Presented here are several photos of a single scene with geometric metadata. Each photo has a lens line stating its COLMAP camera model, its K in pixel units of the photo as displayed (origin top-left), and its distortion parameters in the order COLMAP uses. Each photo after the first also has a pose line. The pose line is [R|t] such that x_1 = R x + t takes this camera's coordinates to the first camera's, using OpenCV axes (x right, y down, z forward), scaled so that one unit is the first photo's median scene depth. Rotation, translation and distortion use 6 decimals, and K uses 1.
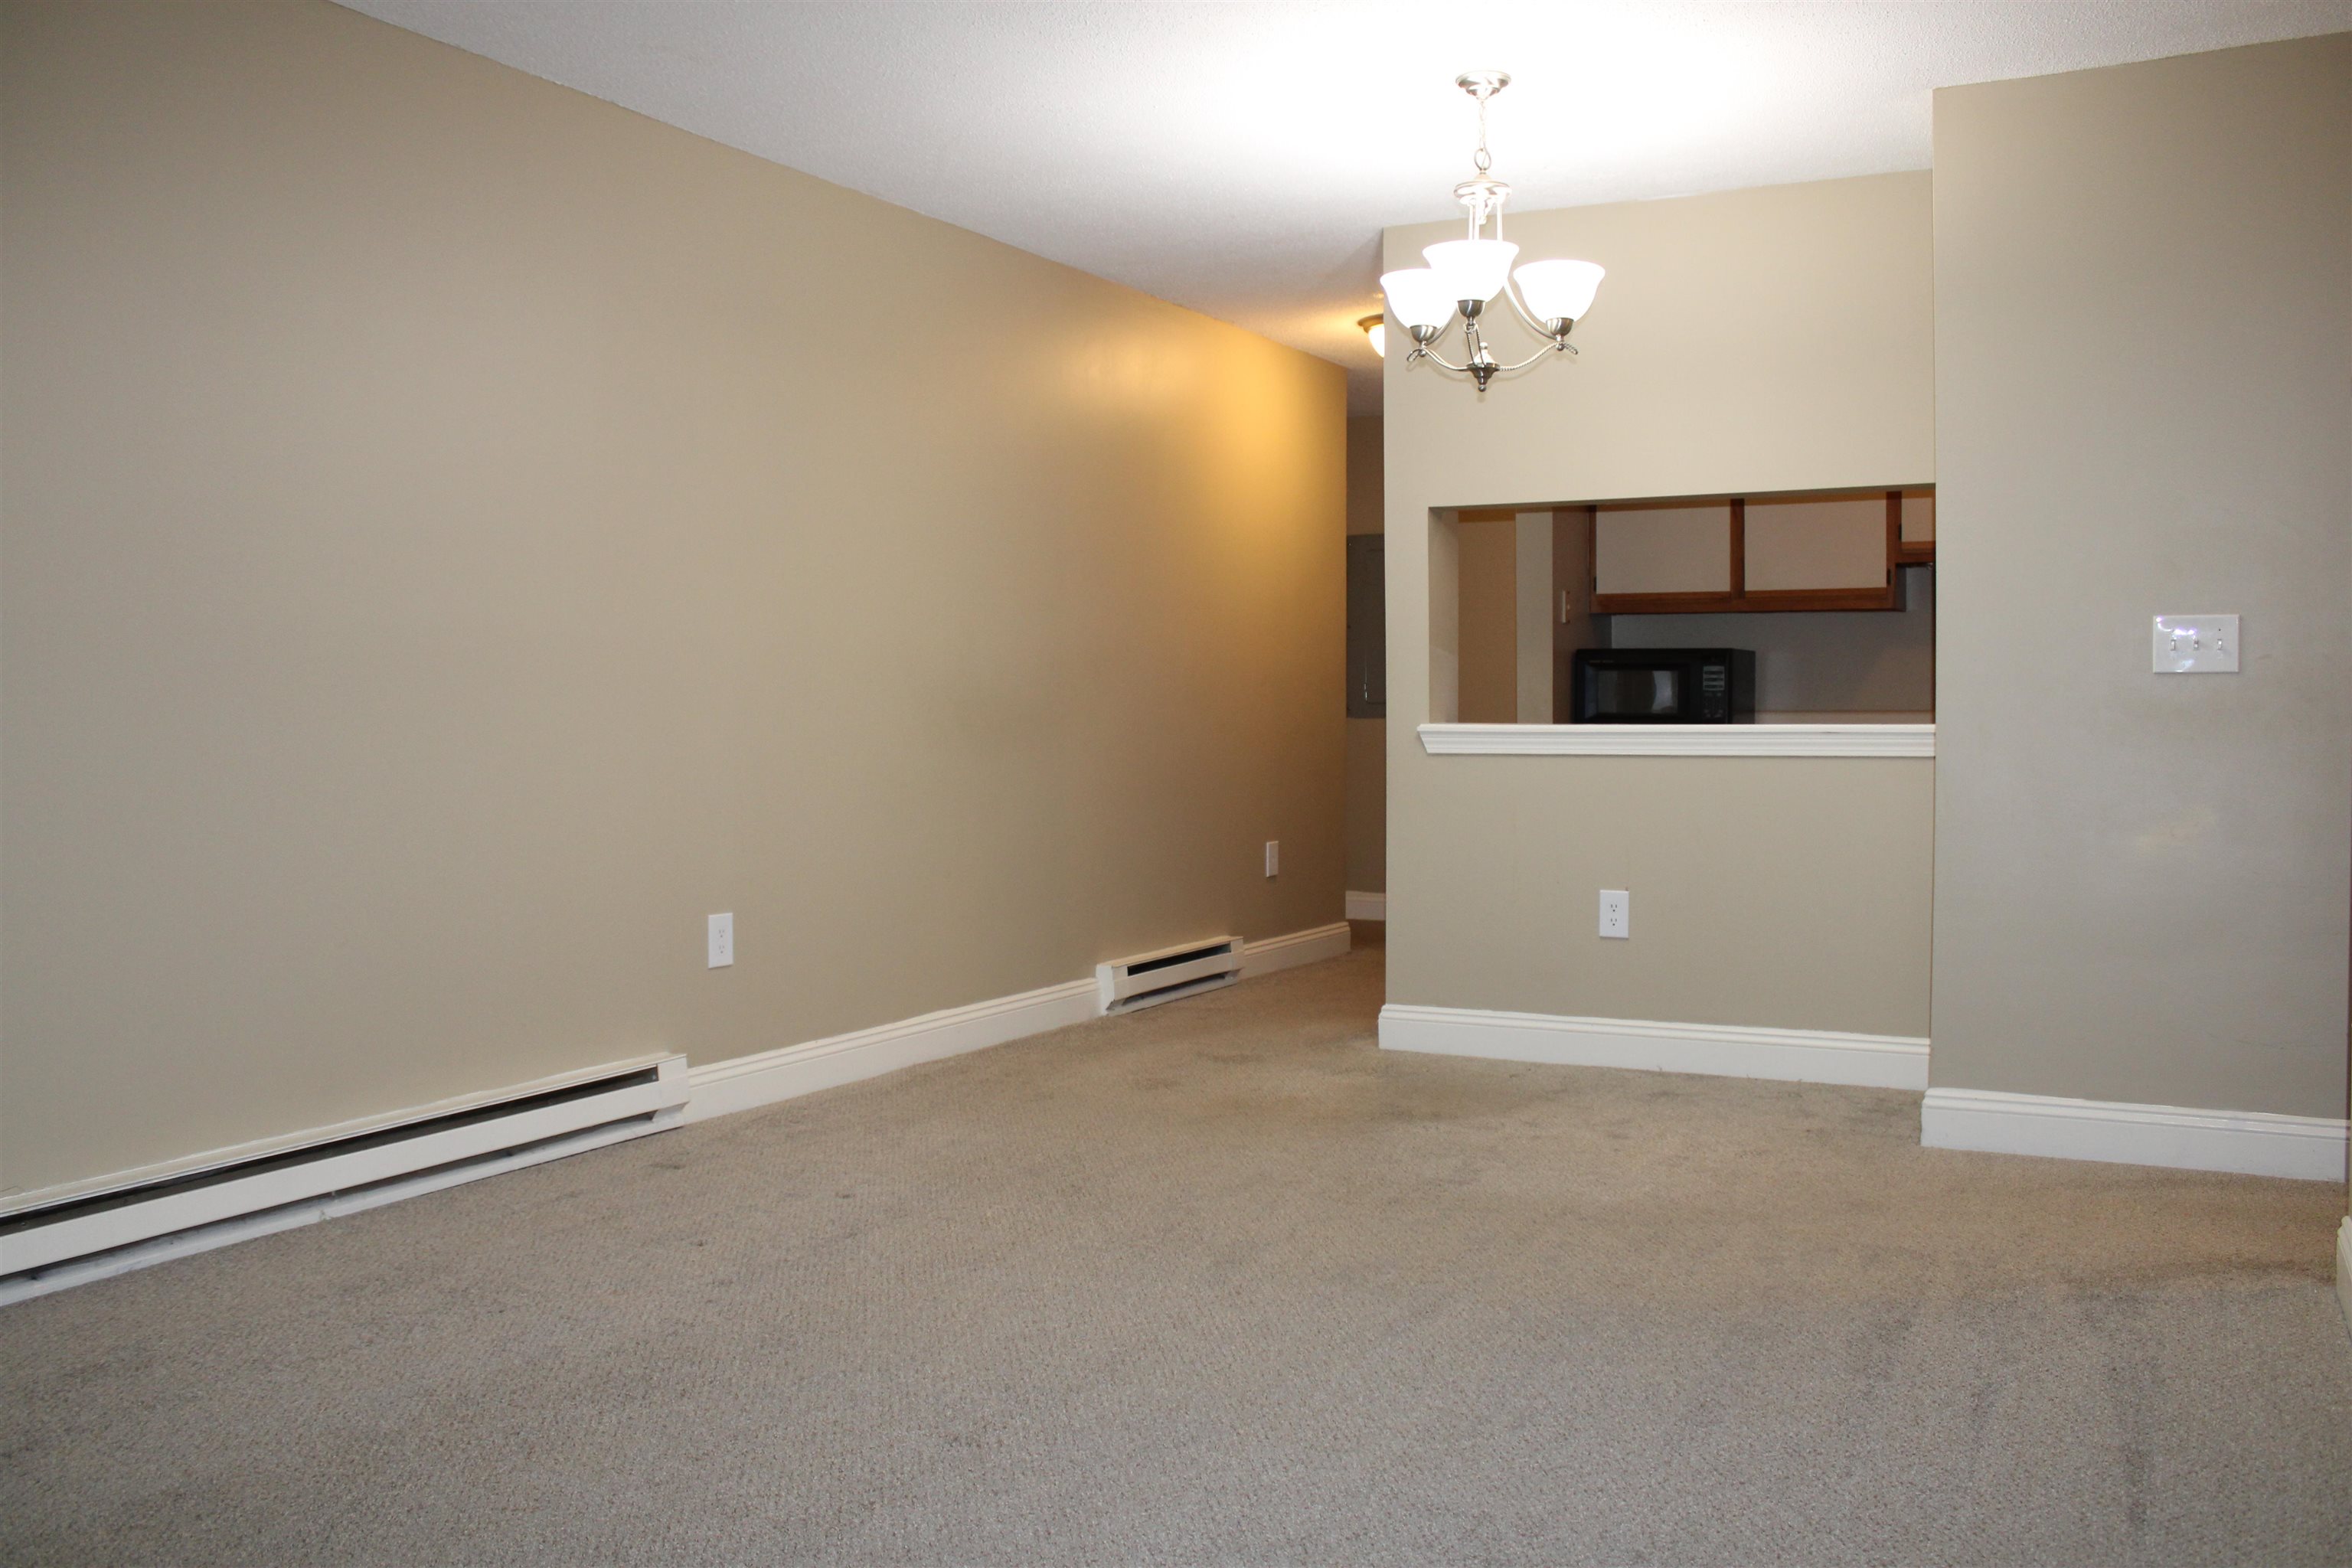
lens RADIAL K [[1938.6, 0, 1176.0], [0, 1938.6, 784.0], [0, 0, 1]] dist [-0.131823, 0.010782]
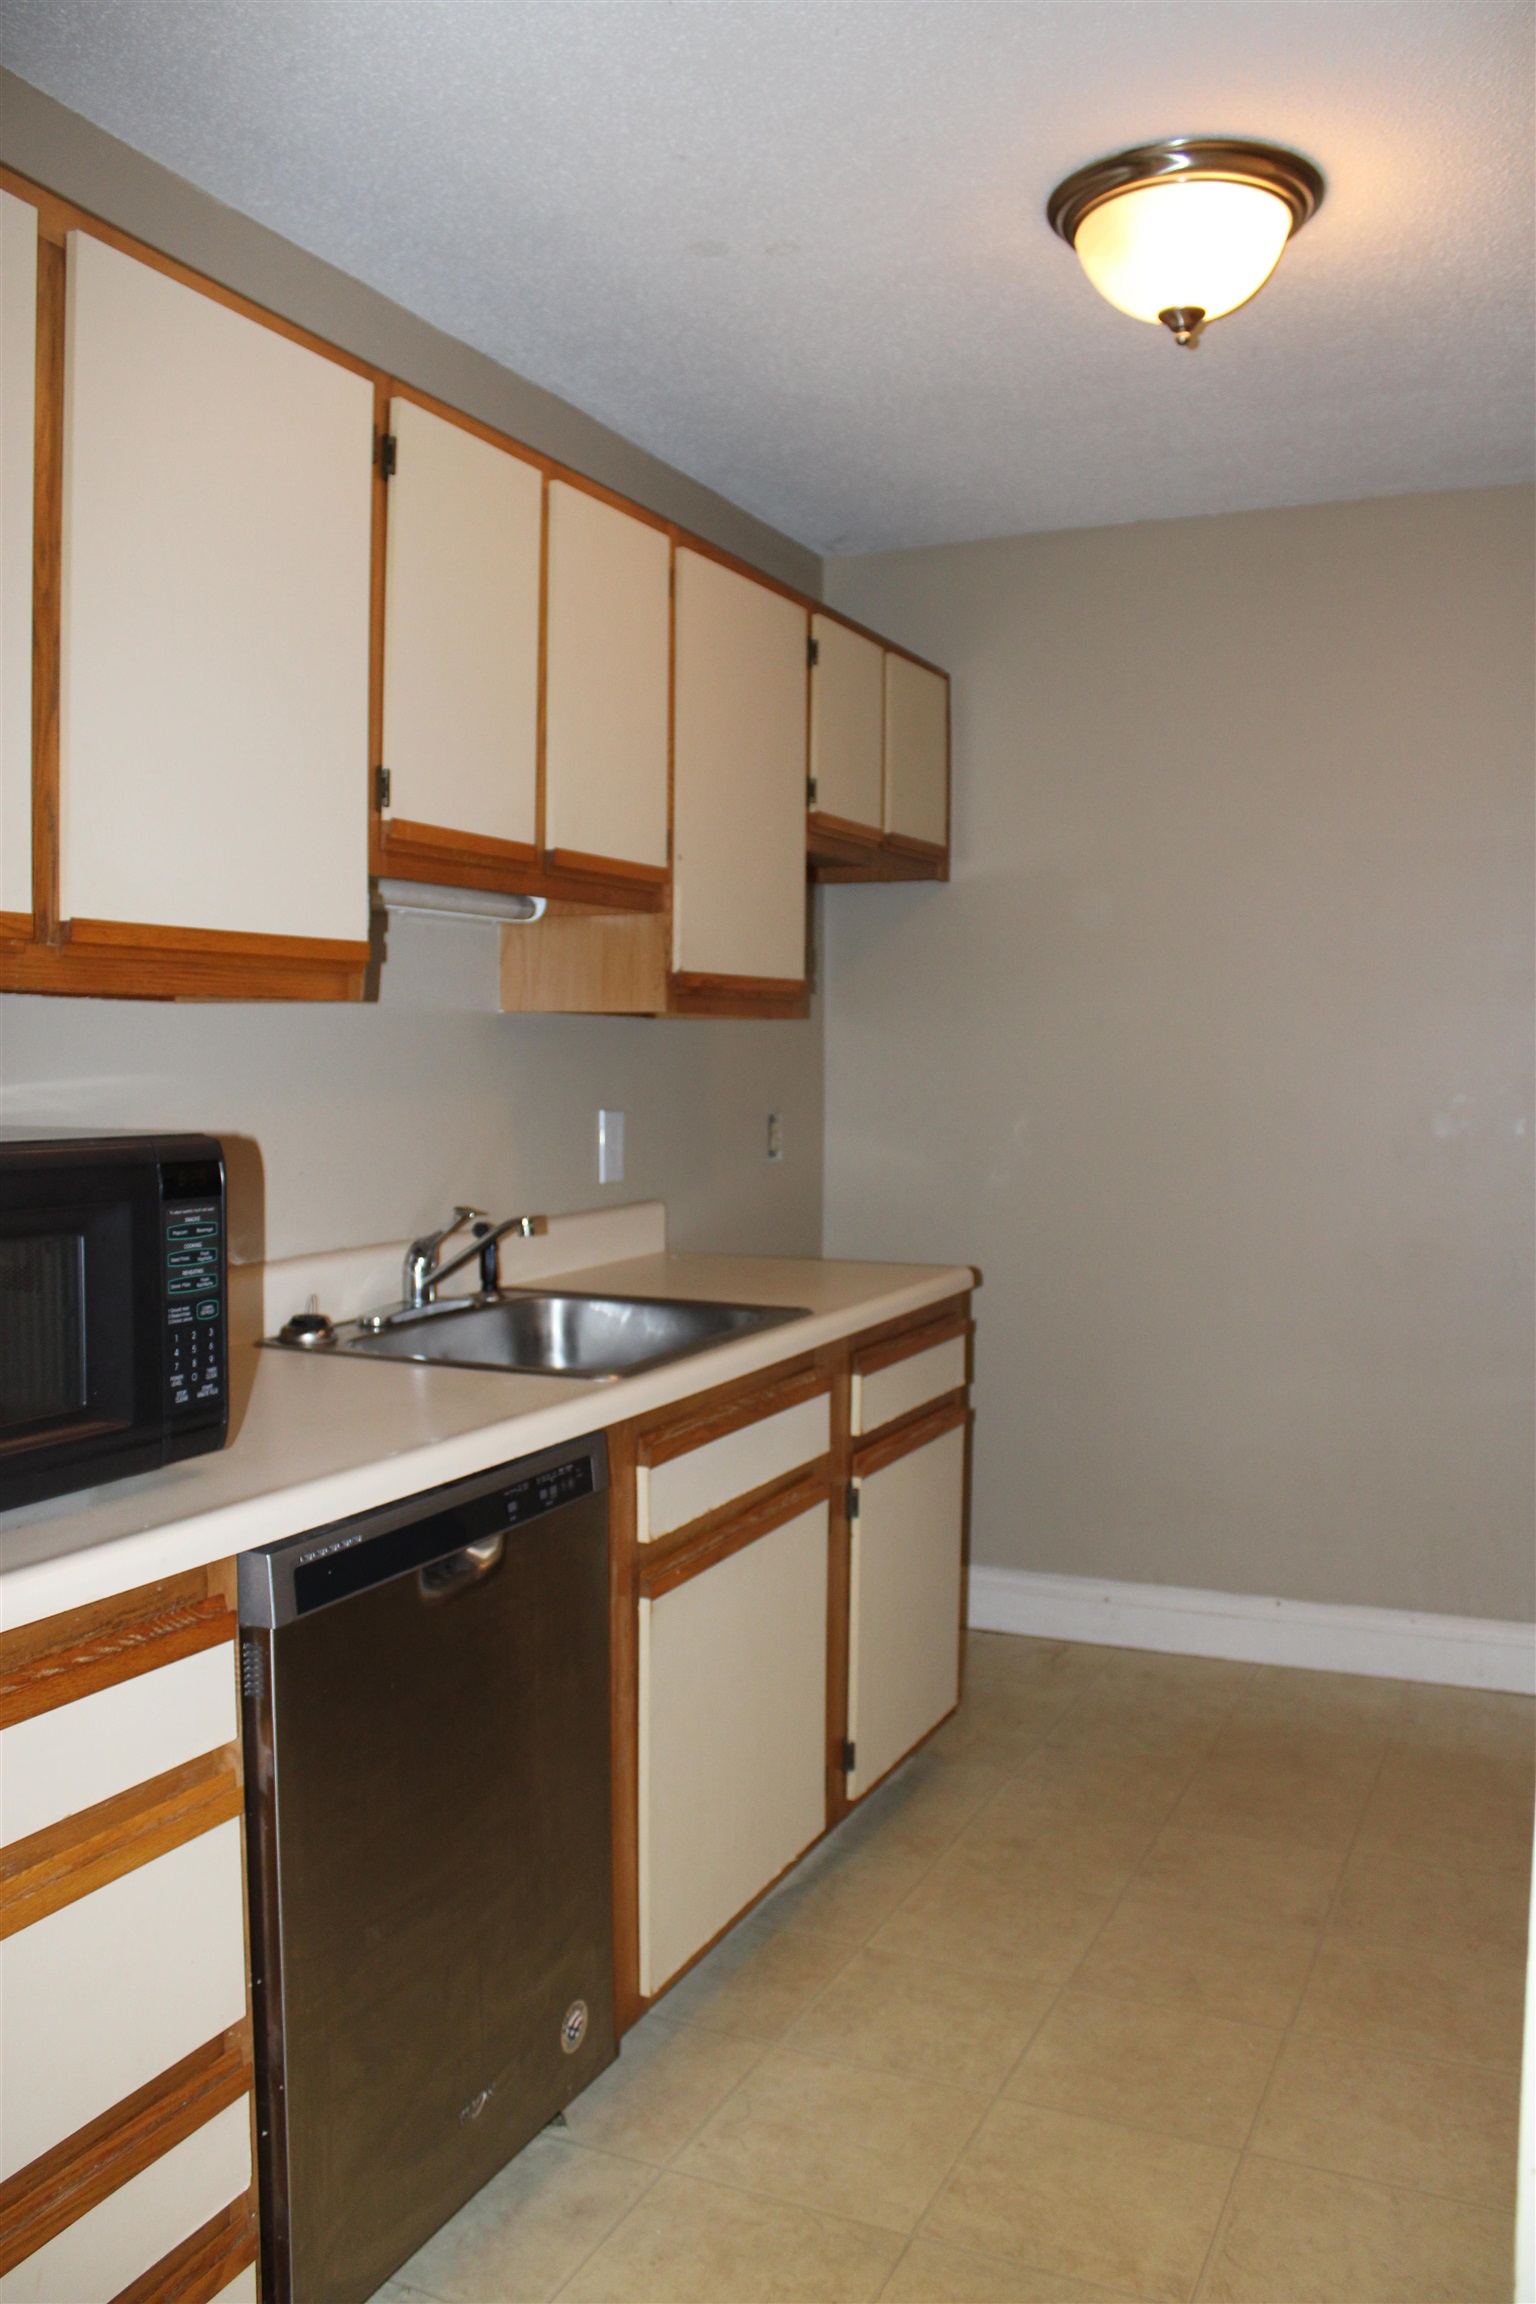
lens RADIAL K [[1899.1, 0, 768.0], [0, 1899.1, 1152.0], [0, 0, 1]] dist [-0.131823, 0.010782]
pose [[-0.057797, -0.047812, 0.997183, 0.027081], [0.038432, 0.998006, 0.050079, -0.096743], [-0.997588, 0.041218, -0.055845, 1.152771]]
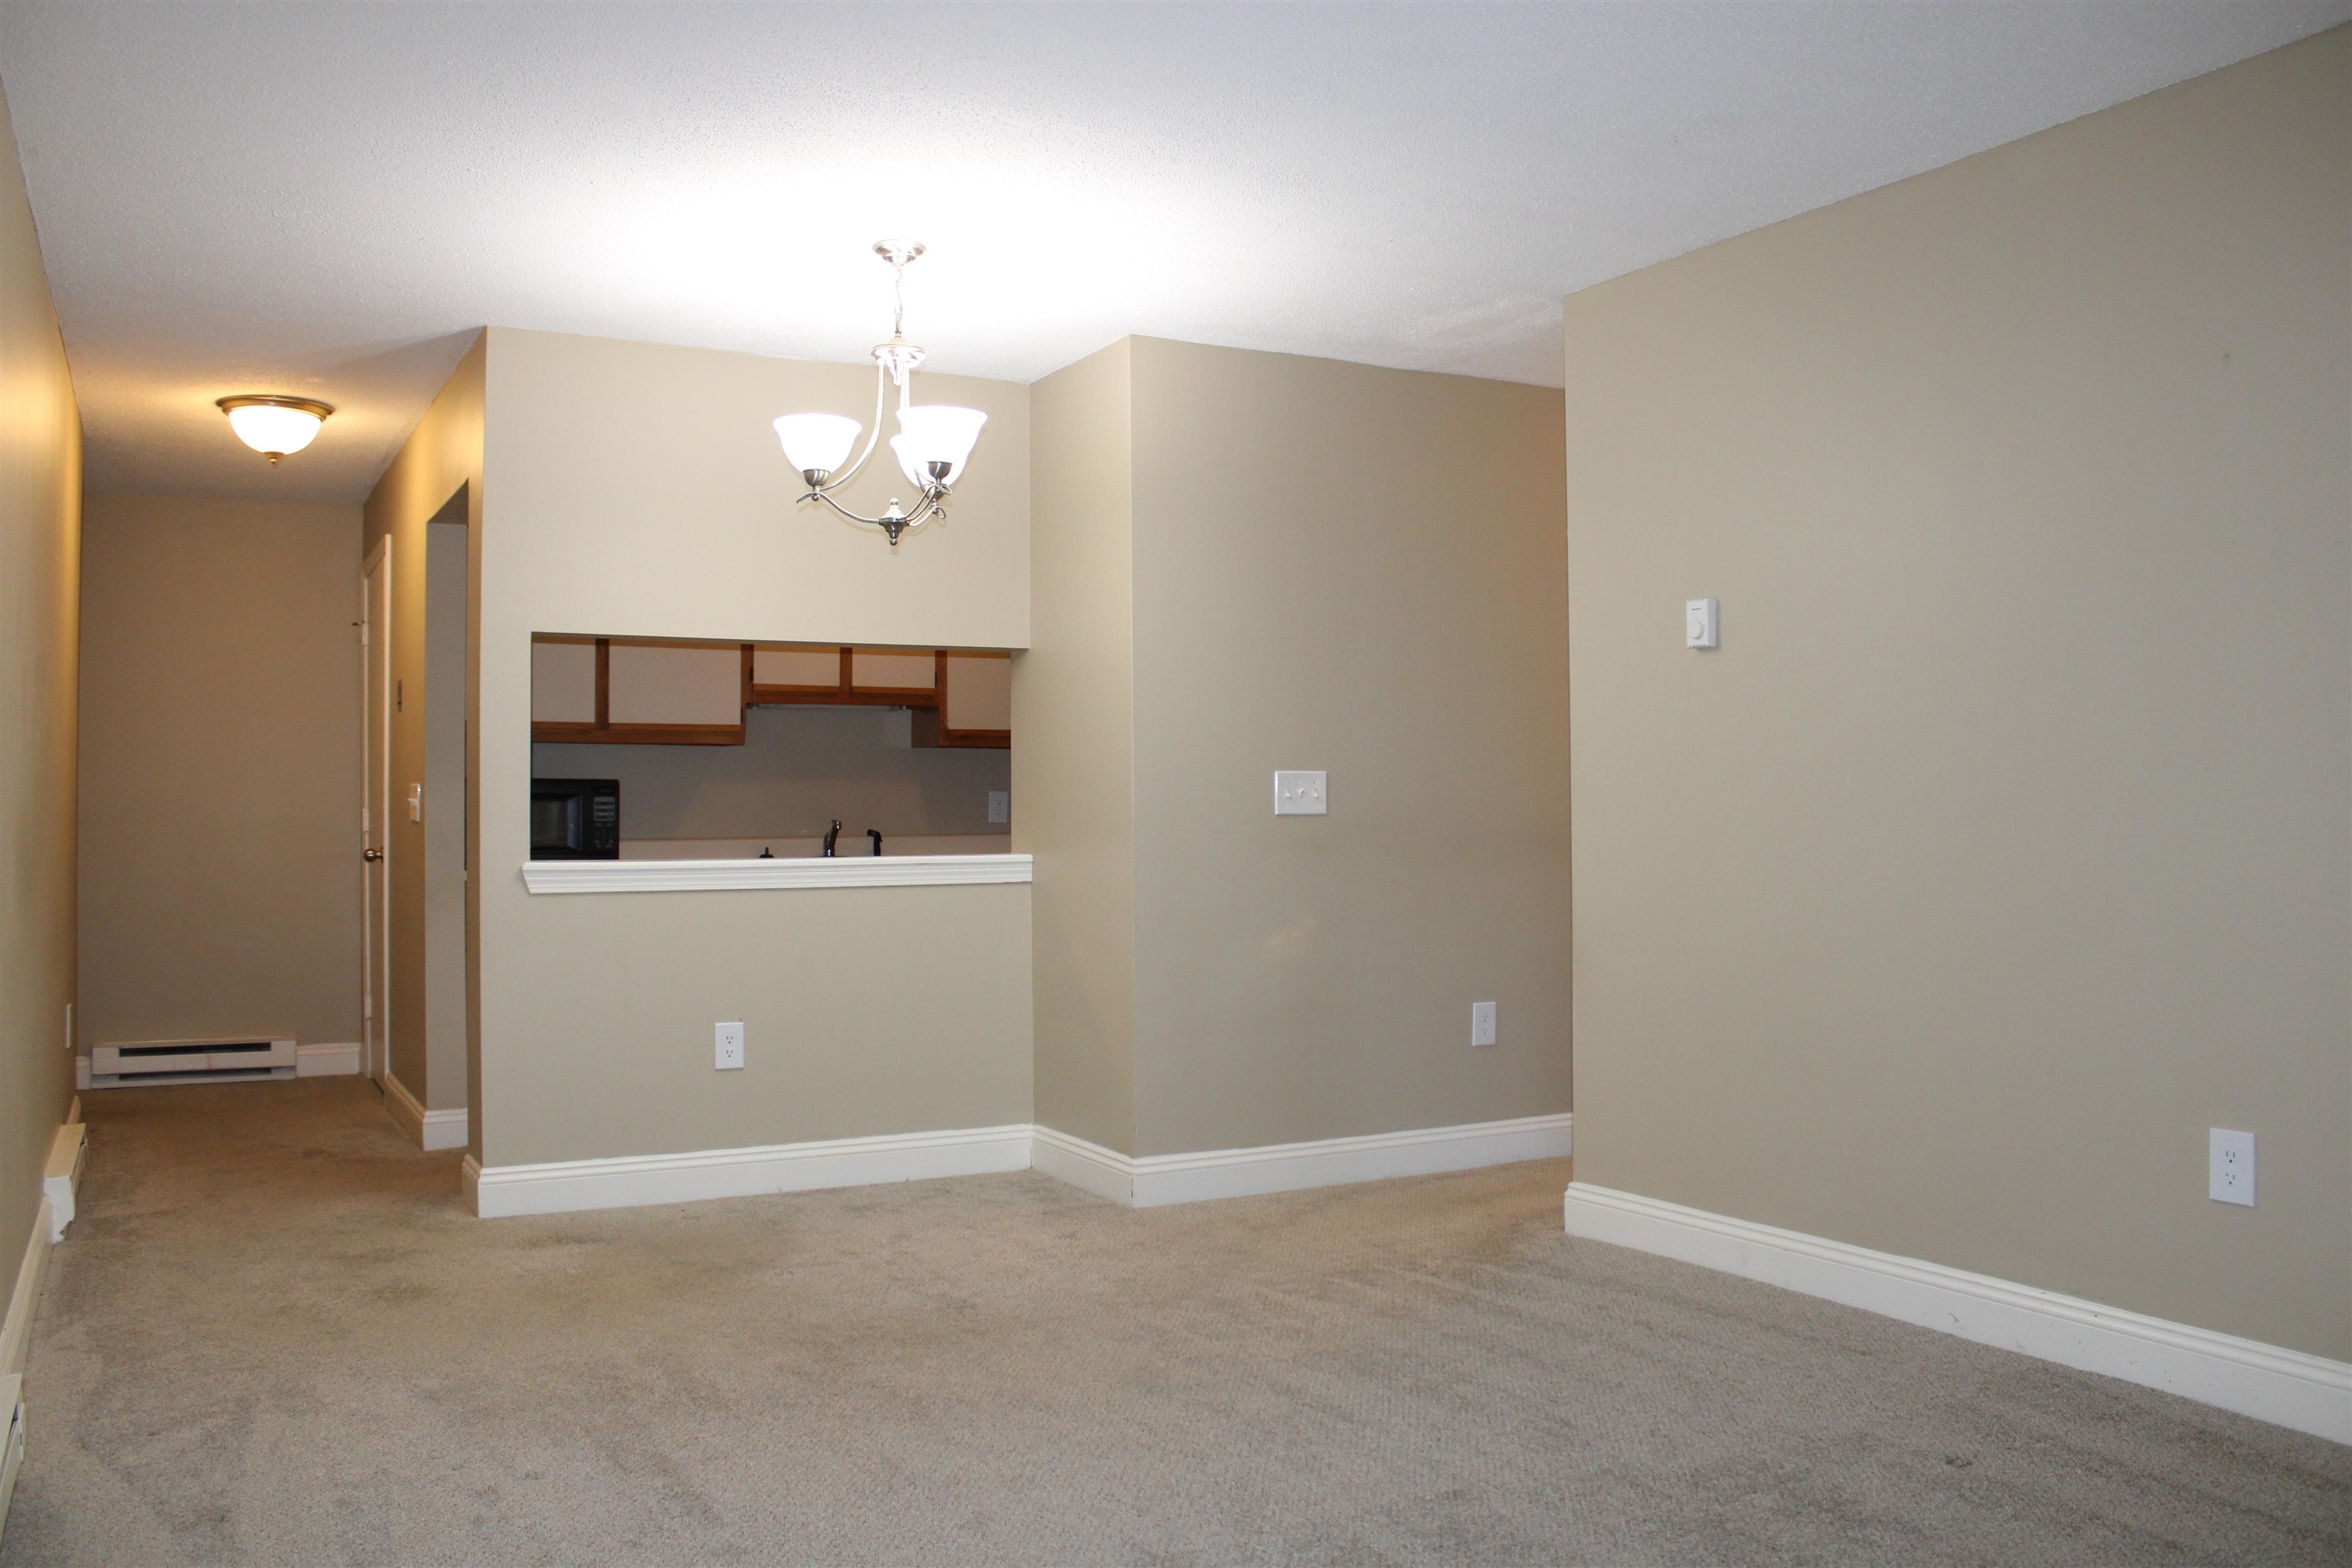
lens RADIAL K [[1938.6, 0, 1176.0], [0, 1938.6, 784.0], [0, 0, 1]] dist [-0.131823, 0.010782]
pose [[0.546175, 0.012614, 0.837576, -0.494231], [0.035774, 0.998623, -0.038367, -0.023104], [-0.836907, 0.050919, 0.544972, 0.242203]]
